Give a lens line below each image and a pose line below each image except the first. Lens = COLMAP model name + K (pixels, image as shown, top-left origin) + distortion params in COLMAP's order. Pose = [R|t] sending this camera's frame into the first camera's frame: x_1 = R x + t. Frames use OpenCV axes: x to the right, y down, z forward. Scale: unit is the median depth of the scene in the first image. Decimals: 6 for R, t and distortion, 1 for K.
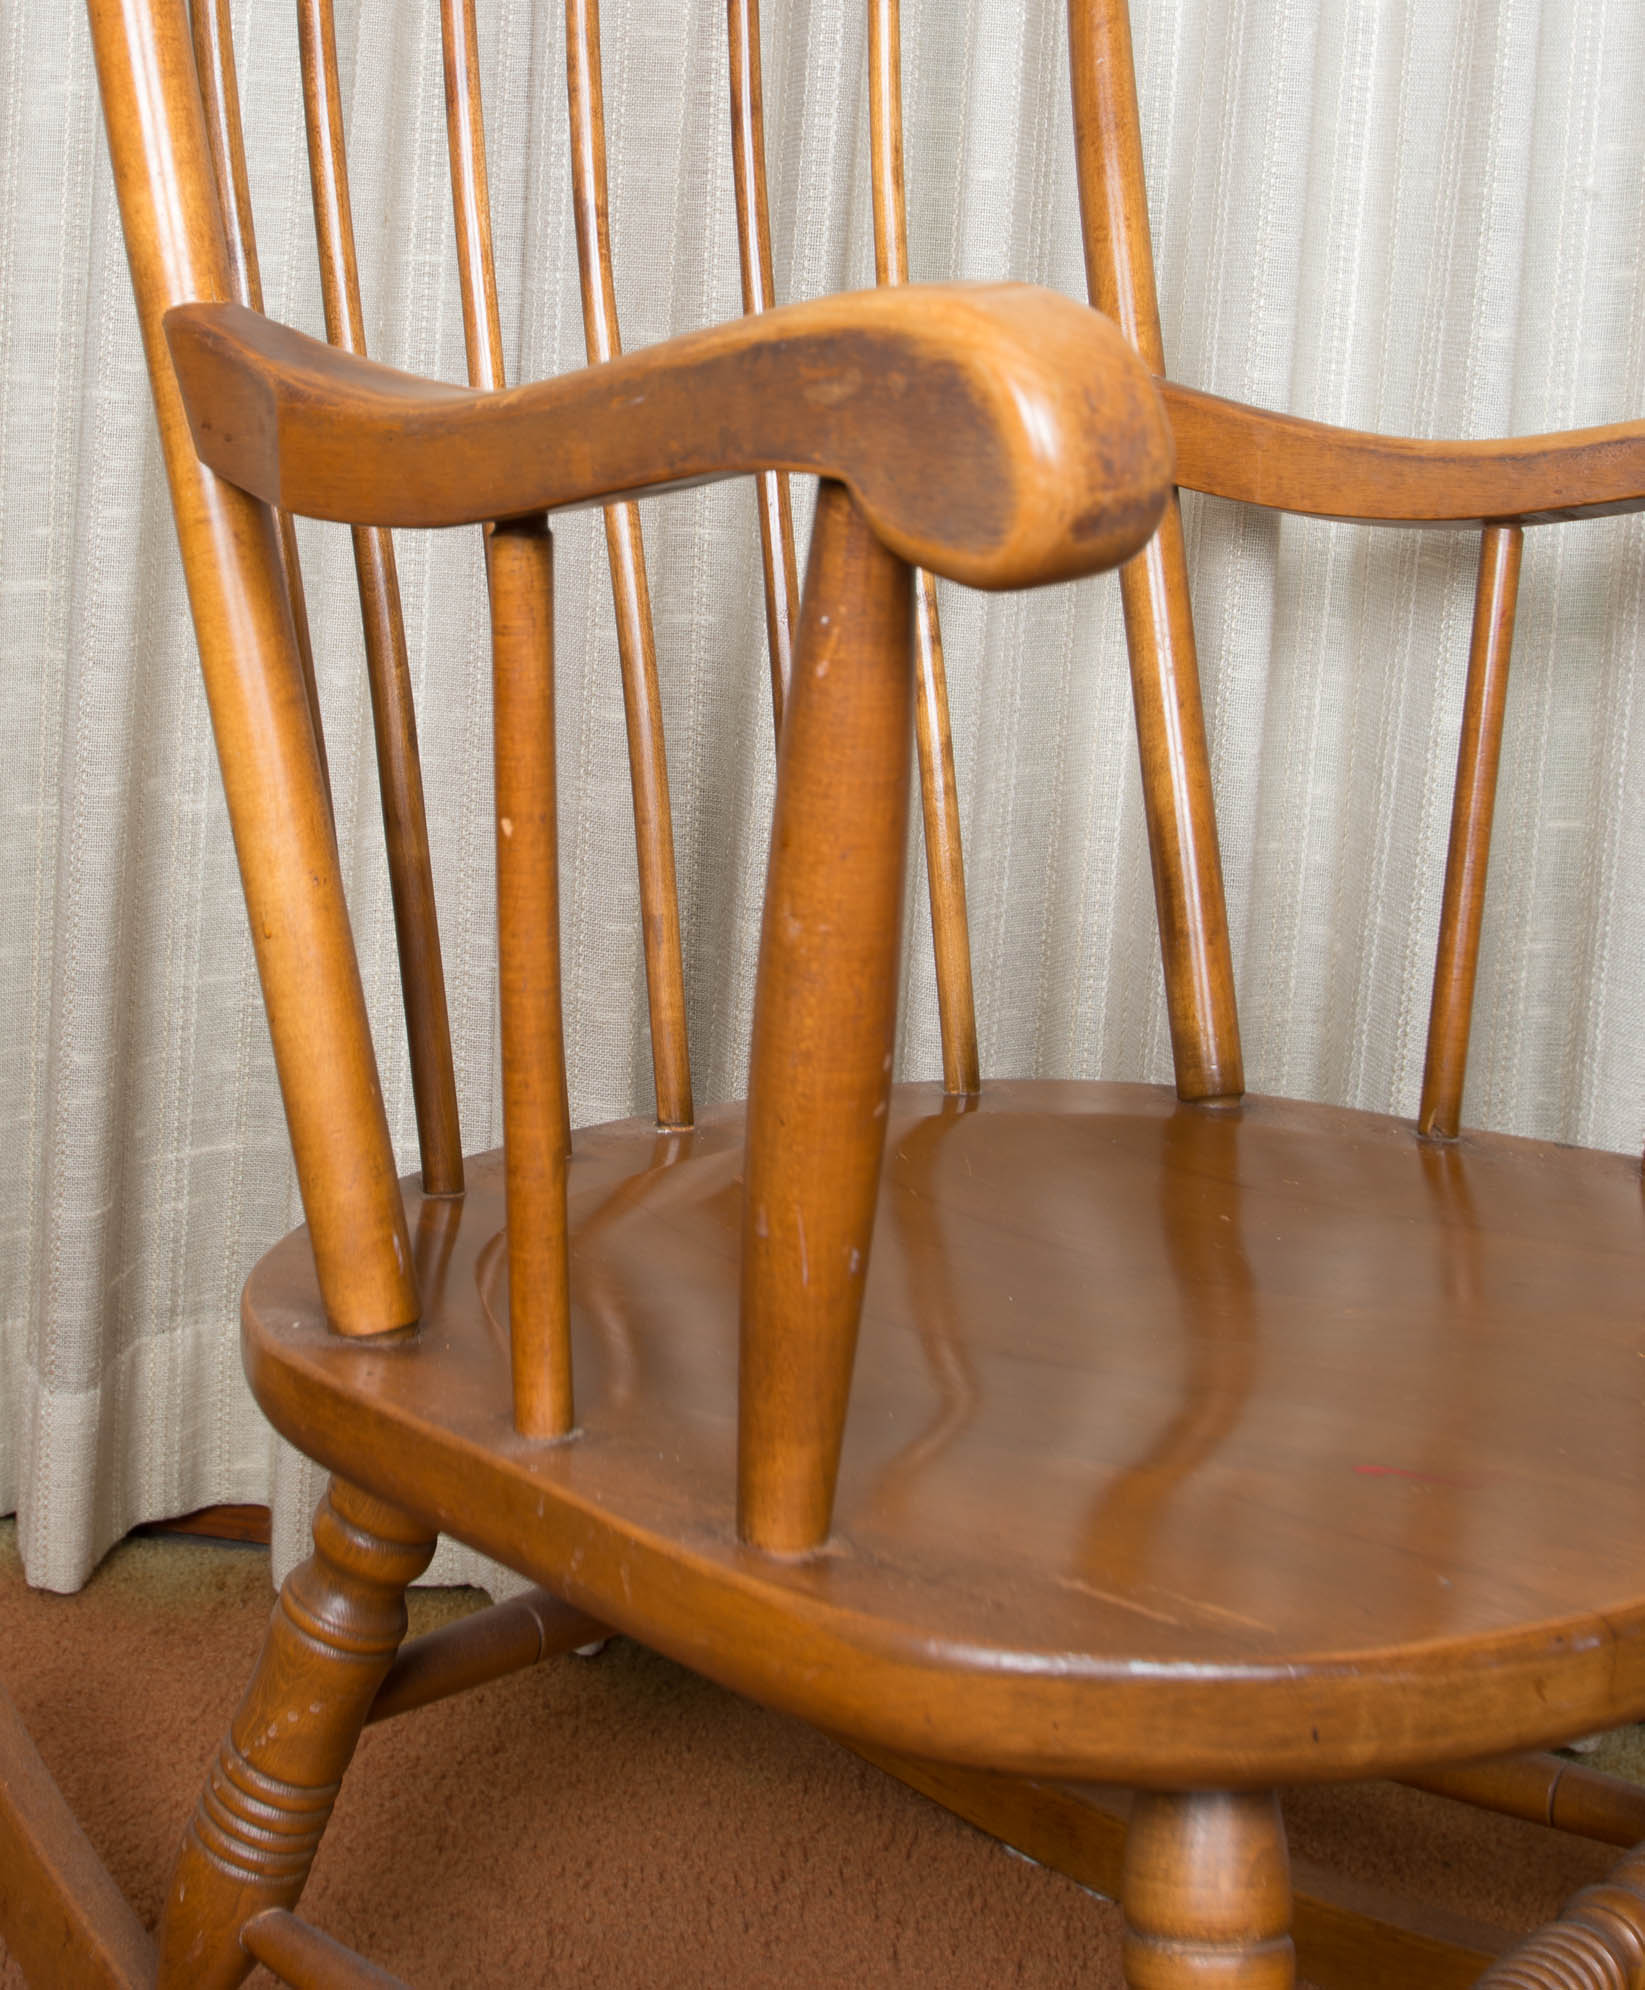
lens RADIAL K [[2816.4, 0, 624.3], [0, 2816.4, 598.5], [0, 0, 1]] dist [-0.077912, 0.028702]
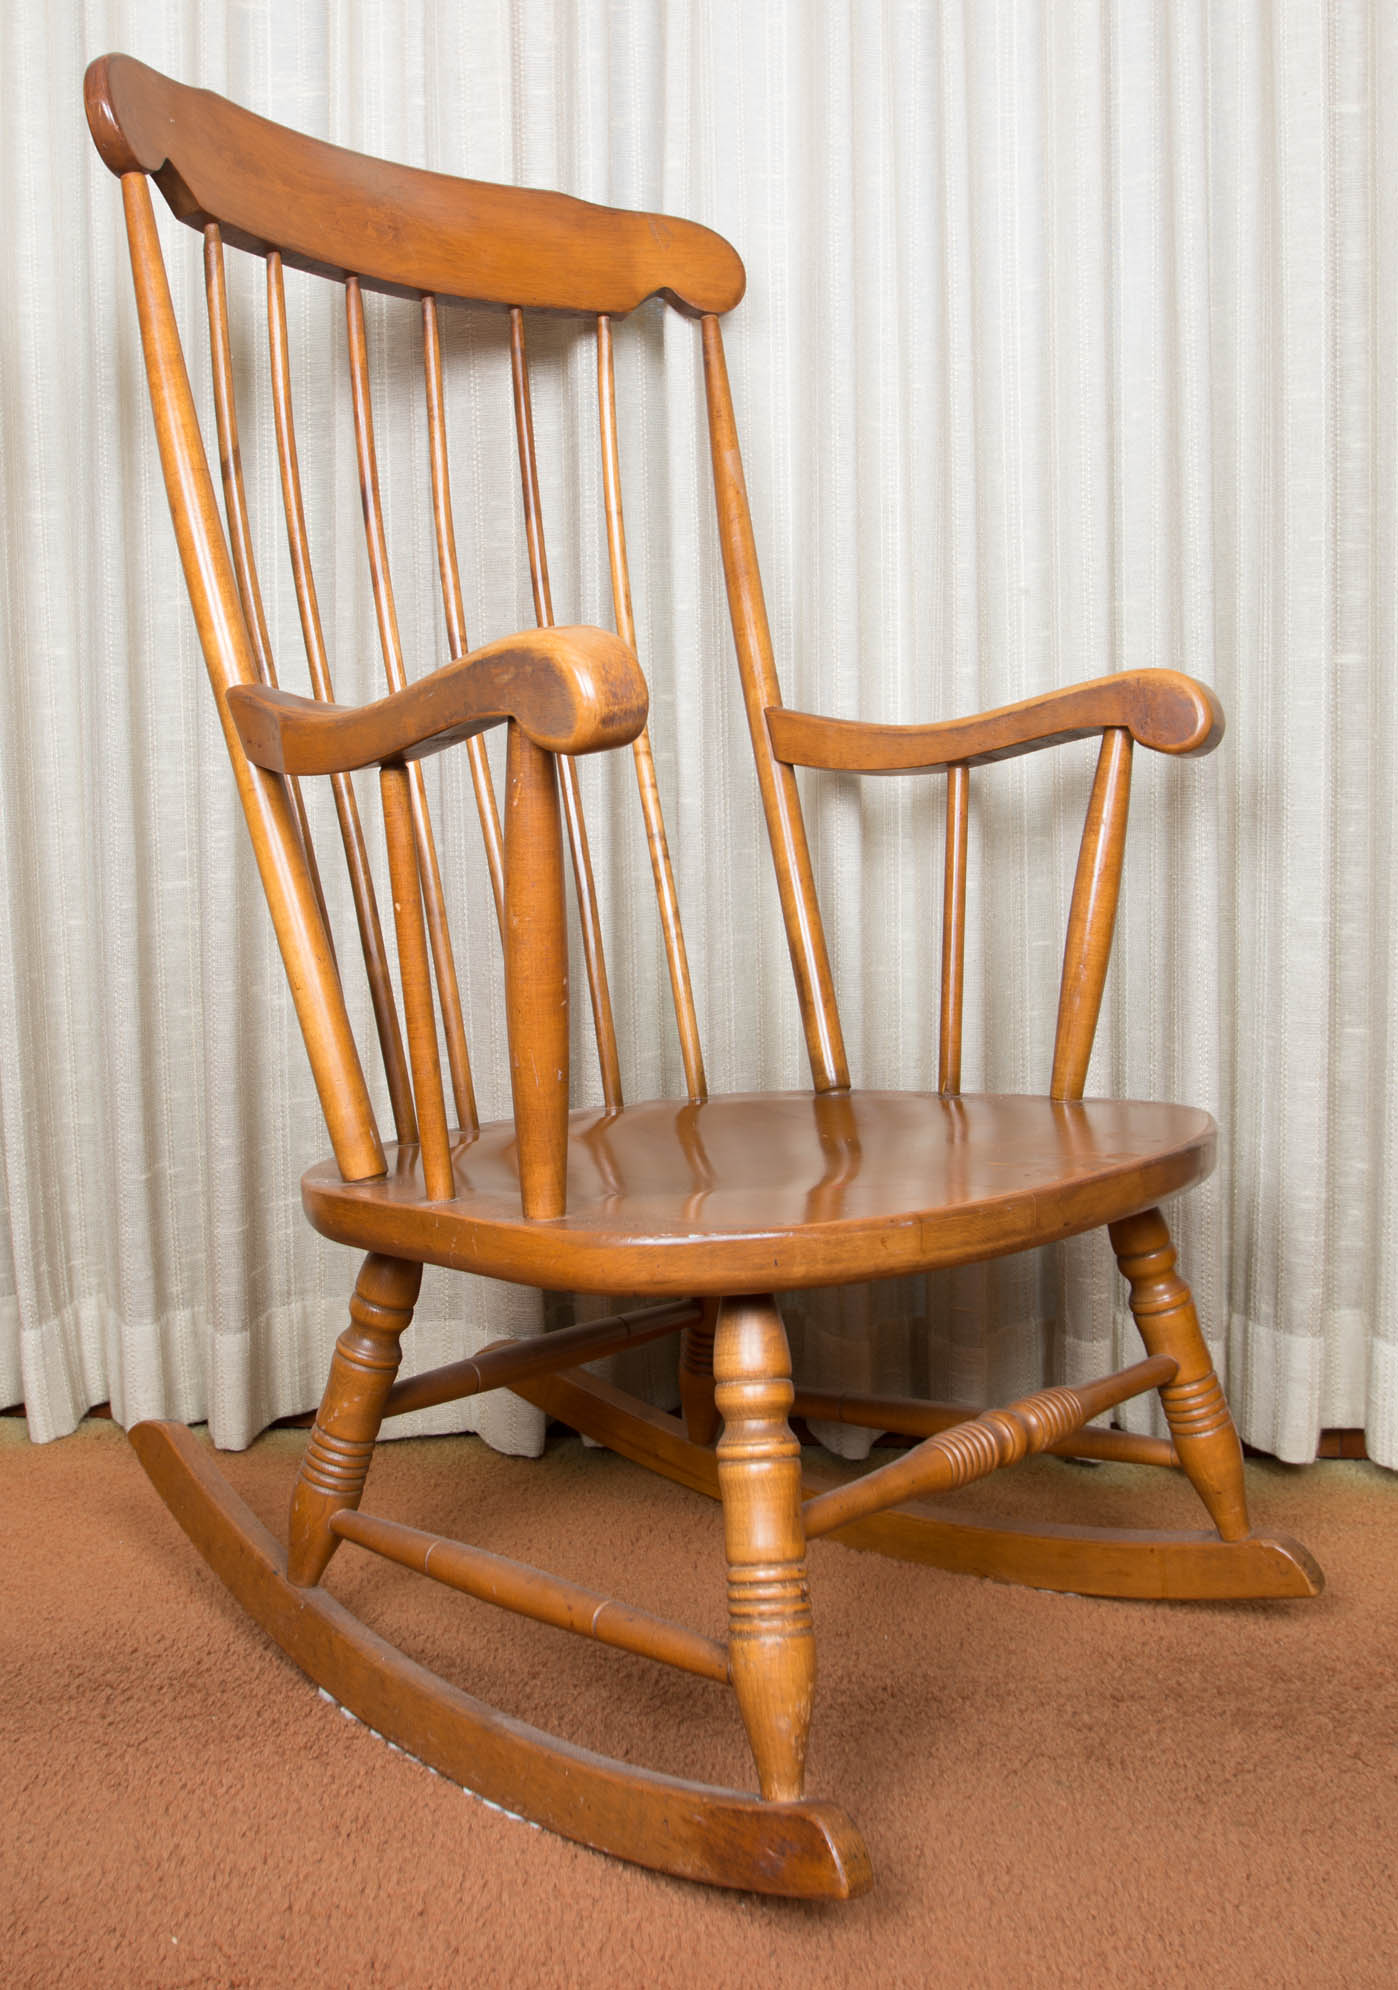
lens RADIAL K [[2017.5, 0, 626.1], [0, 2017.5, 912.4], [0, 0, 1]] dist [-0.071195, 0.036409]
pose [[0.996853, -0.078990, 0.006626, 0.076377], [0.079141, 0.996498, -0.026994, 0.088779], [-0.004471, 0.027434, 0.999614, -0.337624]]
